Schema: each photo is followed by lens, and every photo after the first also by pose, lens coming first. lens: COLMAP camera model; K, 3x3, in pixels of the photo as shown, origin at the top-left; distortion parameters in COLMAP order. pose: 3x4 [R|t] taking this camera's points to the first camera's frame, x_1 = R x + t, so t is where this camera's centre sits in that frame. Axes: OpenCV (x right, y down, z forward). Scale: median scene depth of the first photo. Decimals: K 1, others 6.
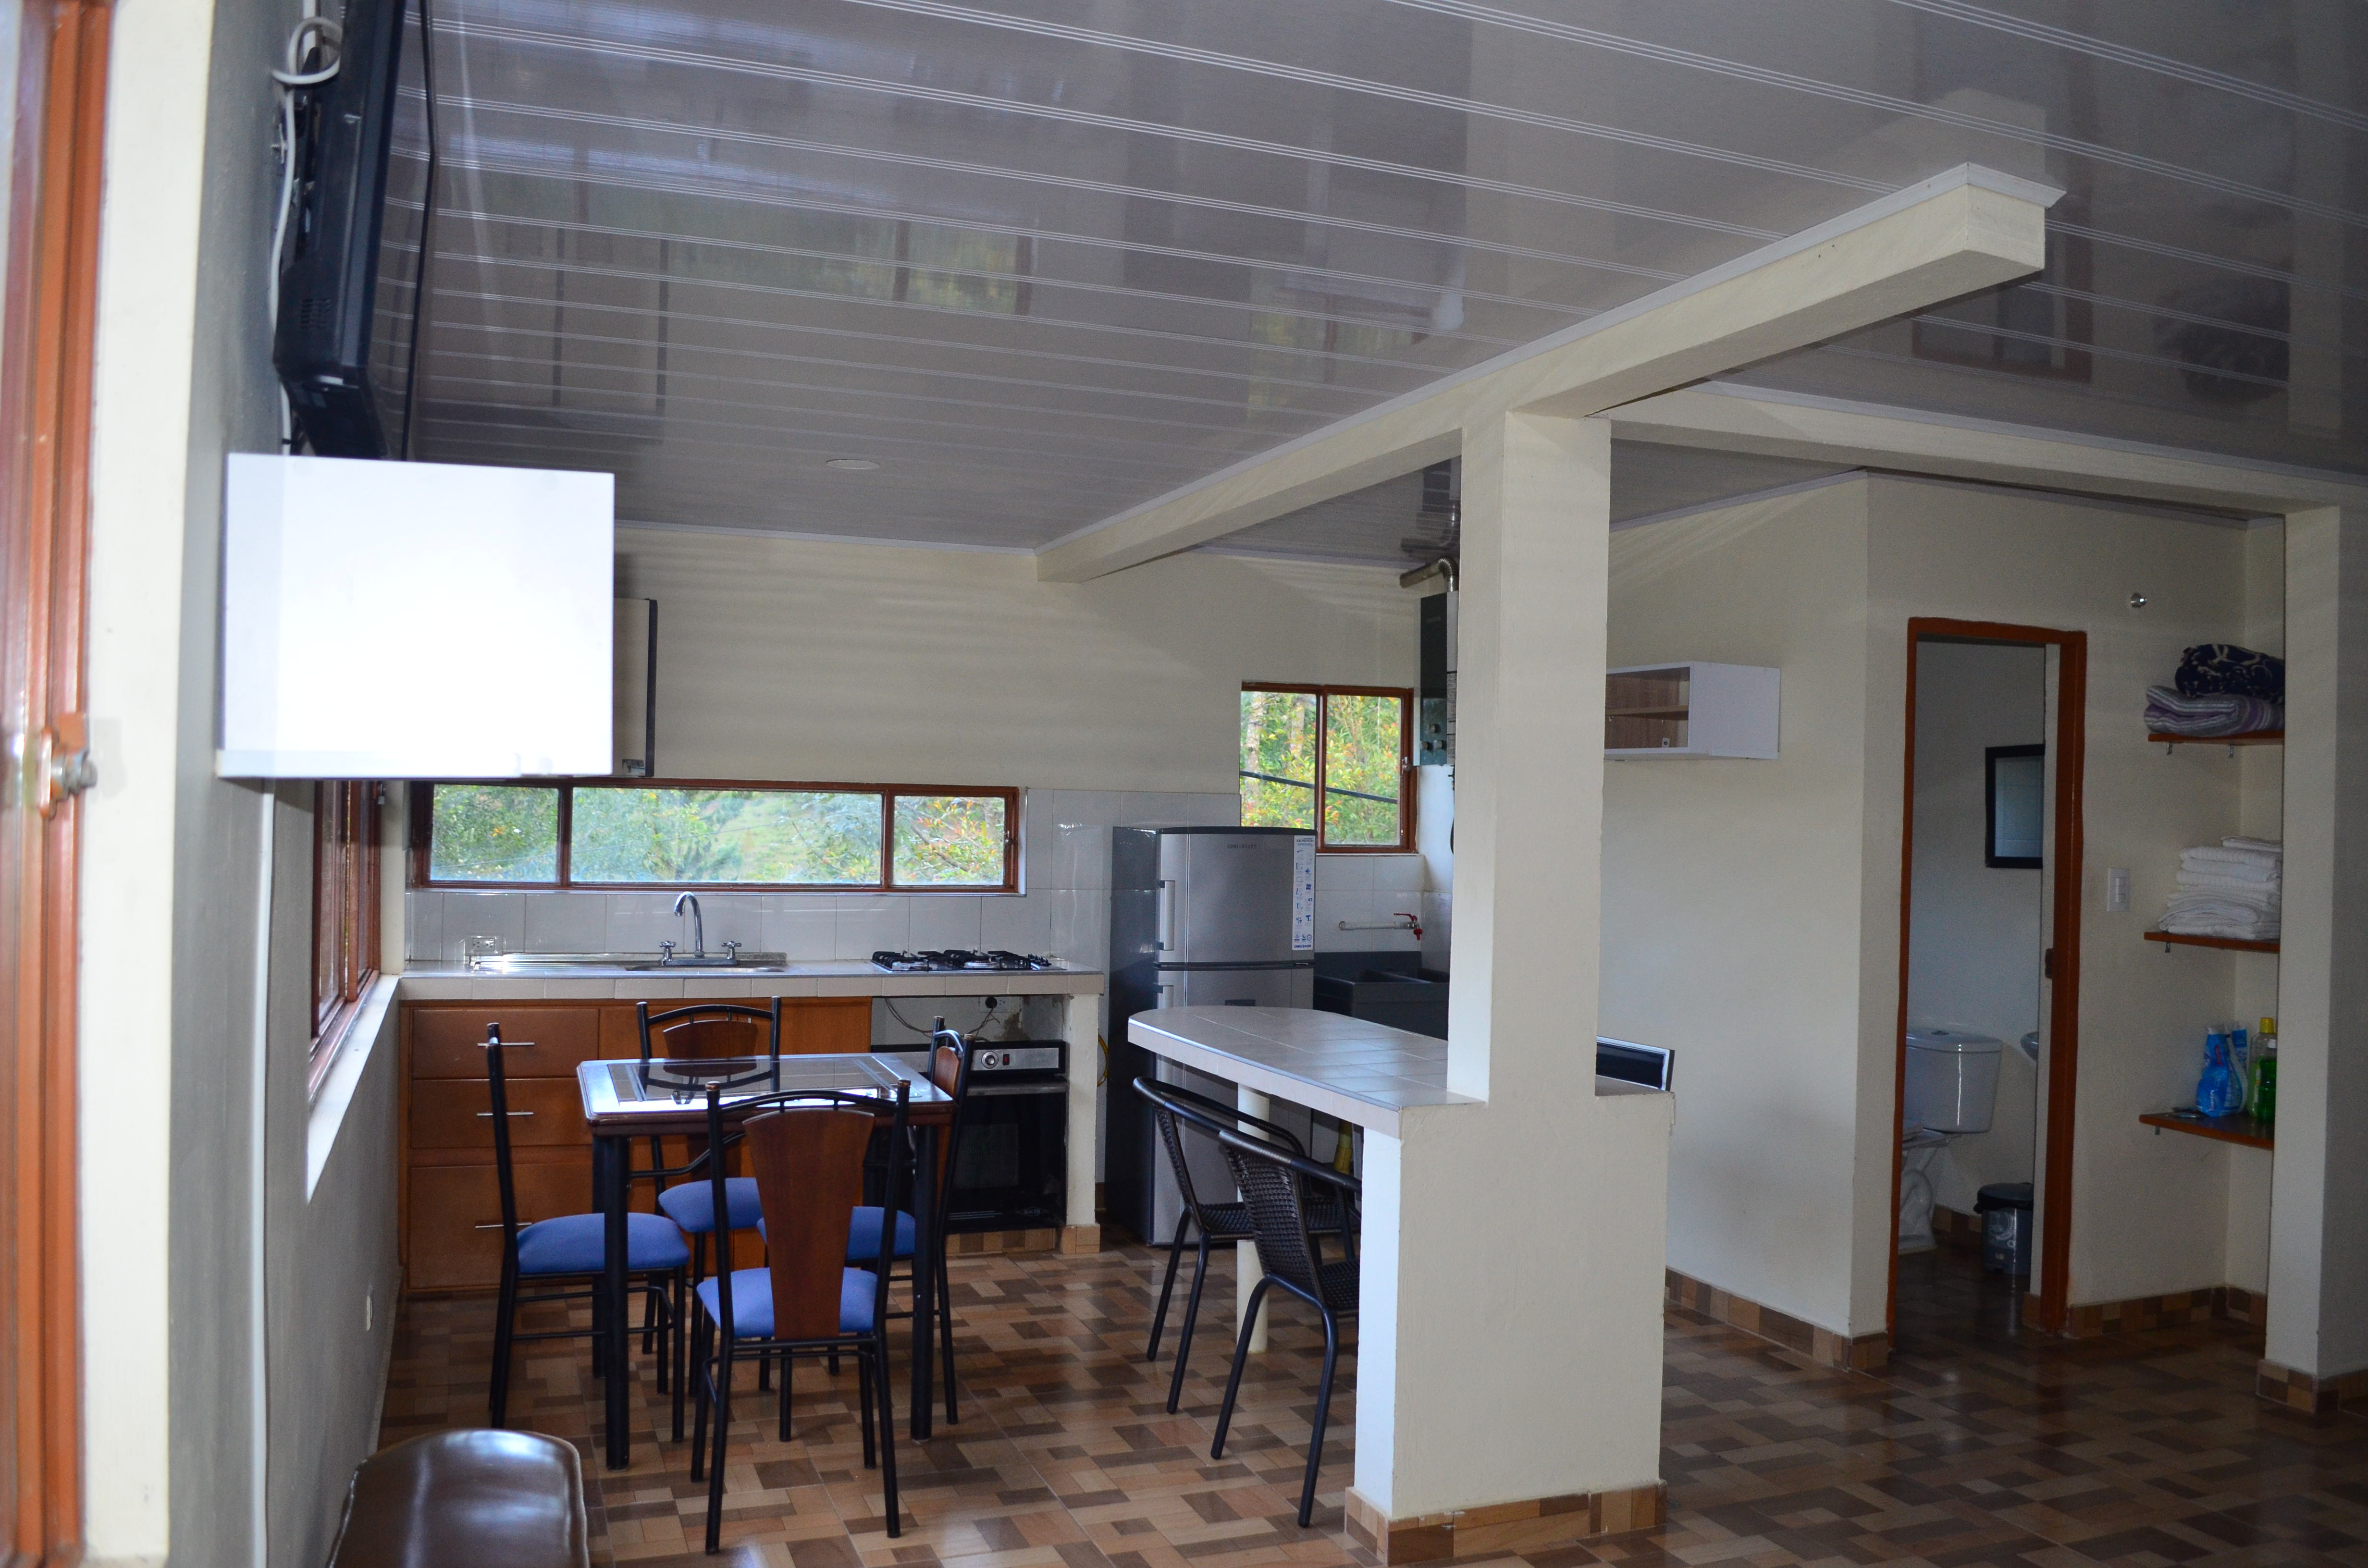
lens RADIAL K [[1821.8, 0, 1184.0], [0, 1821.8, 784.0], [0, 0, 1]] dist [0.004121, -0.000244]
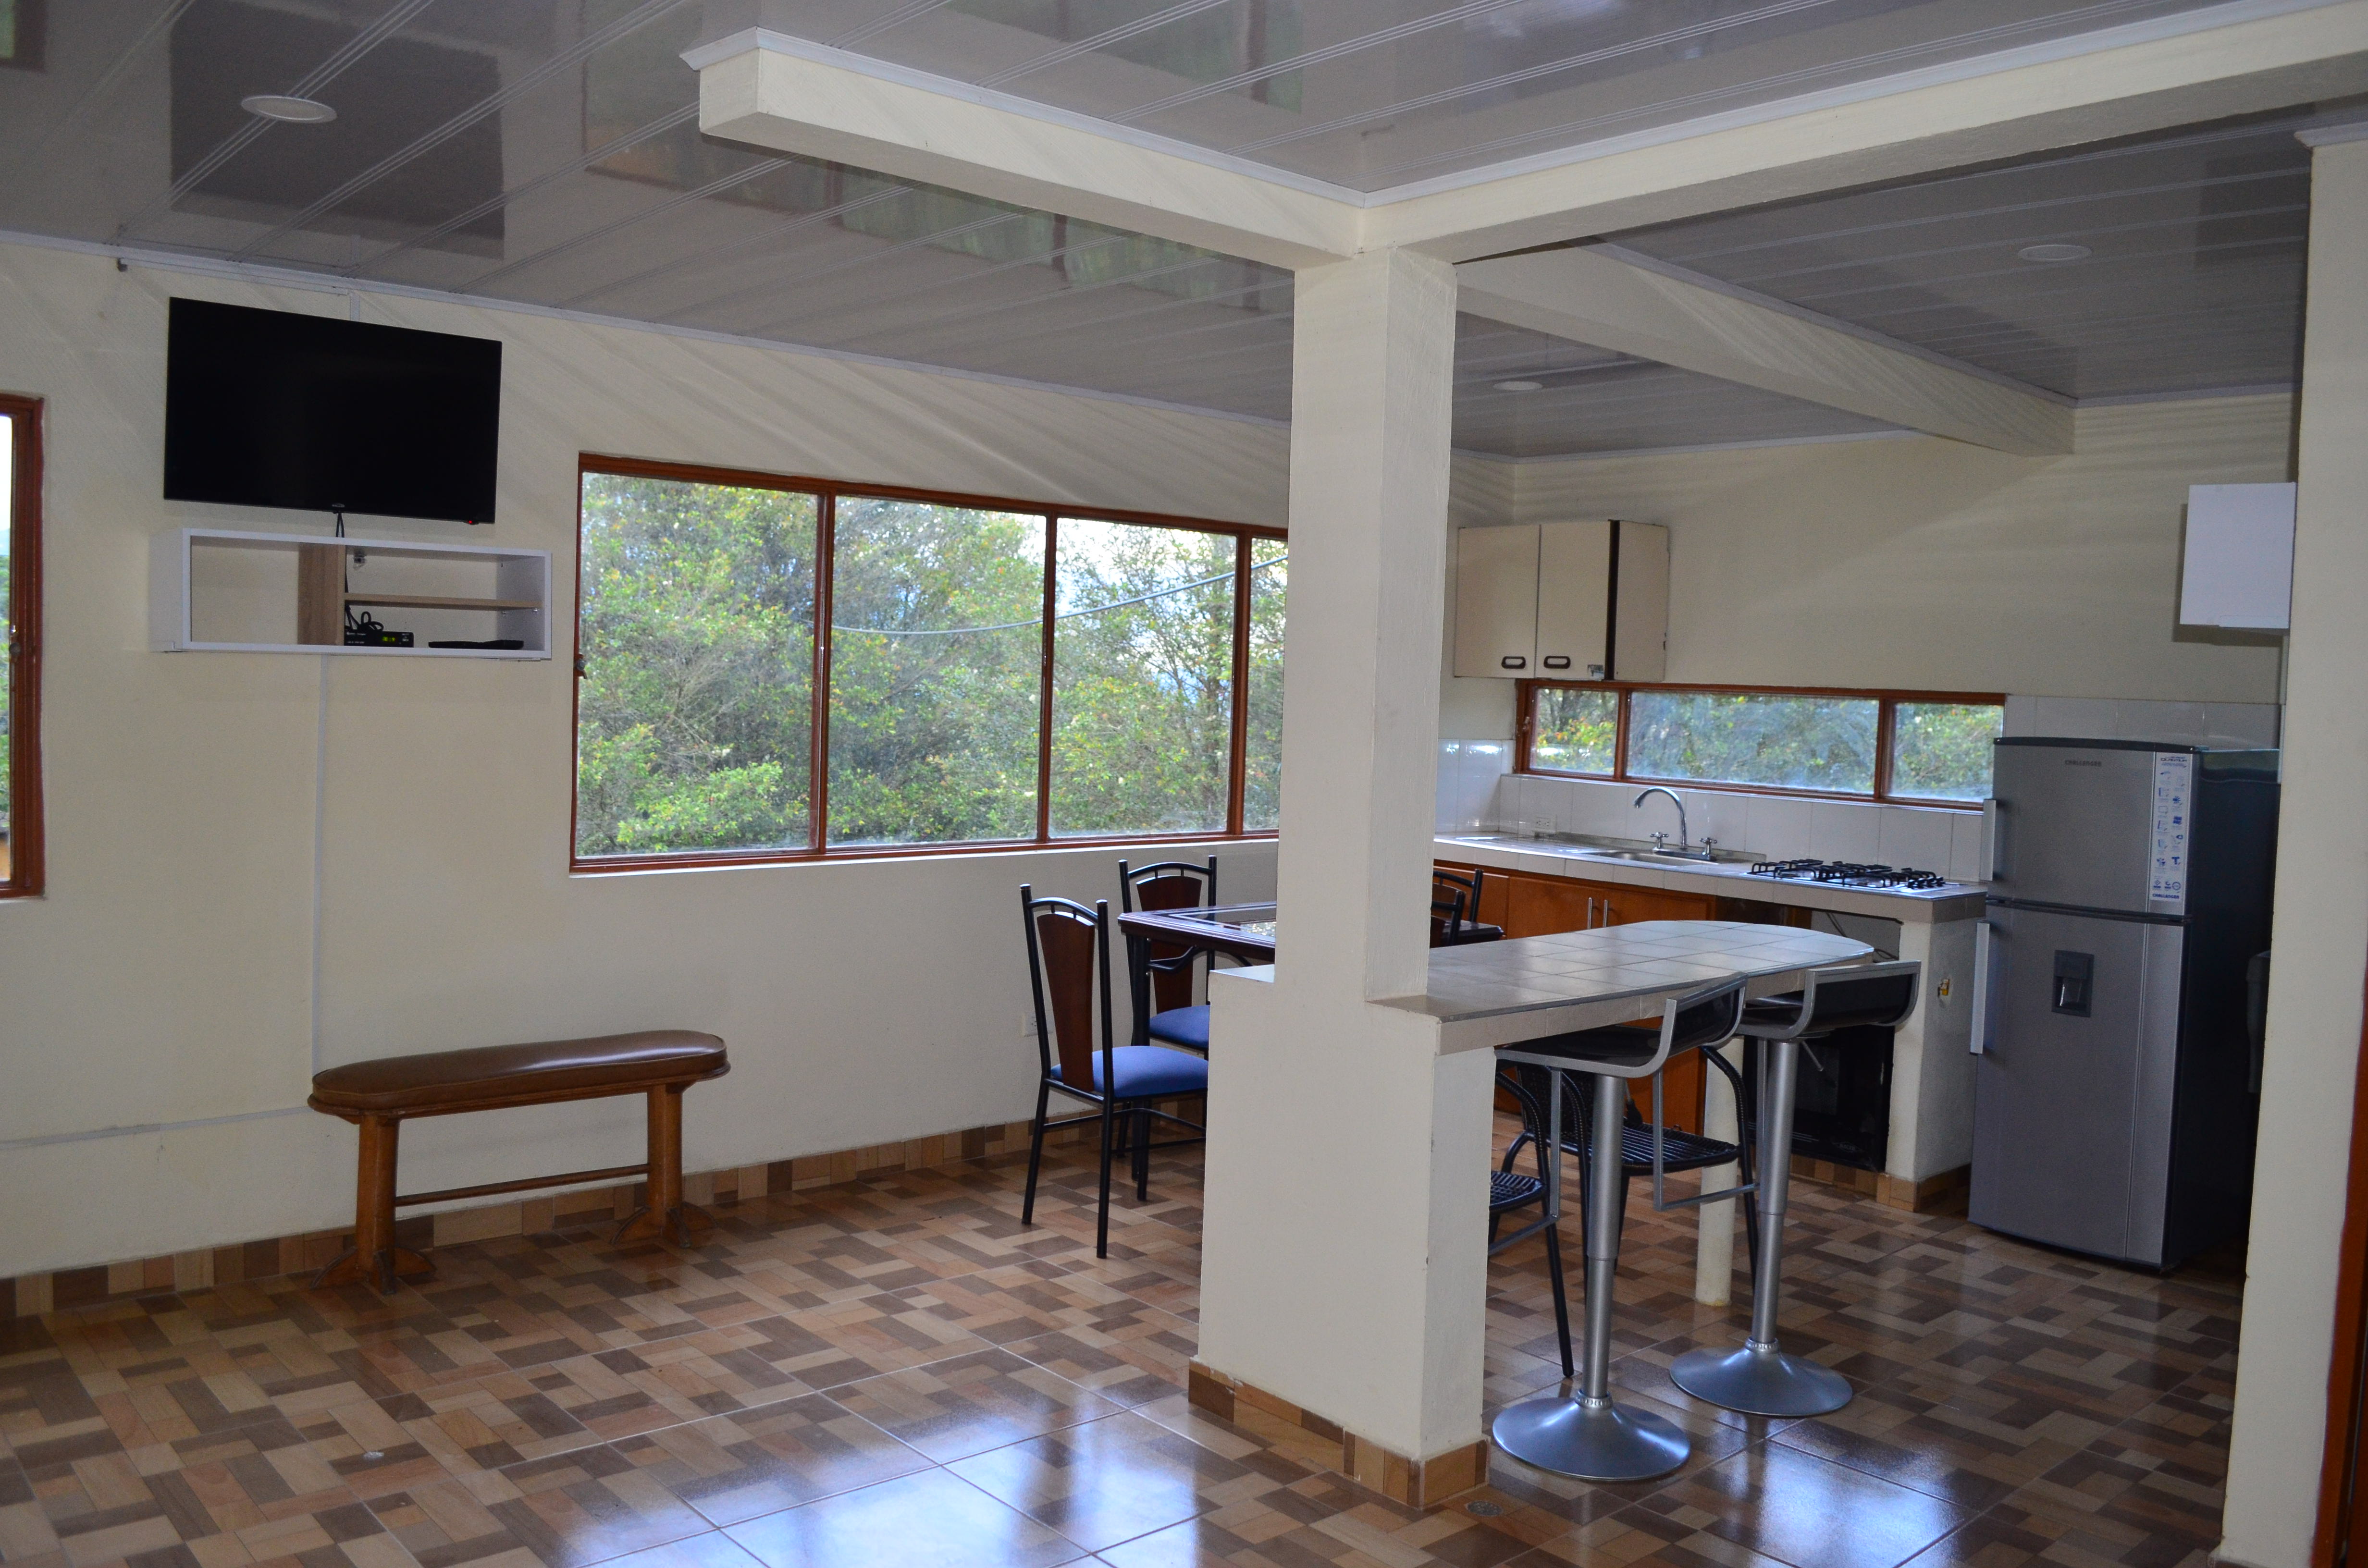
lens RADIAL K [[1821.8, 0, 1184.0], [0, 1821.8, 784.0], [0, 0, 1]] dist [0.004121, -0.000244]
pose [[0.327229, 0.043643, -0.943937, 0.656727], [-0.027119, 0.998955, 0.036786, 0.025267], [0.944556, 0.013561, 0.328071, 0.366832]]
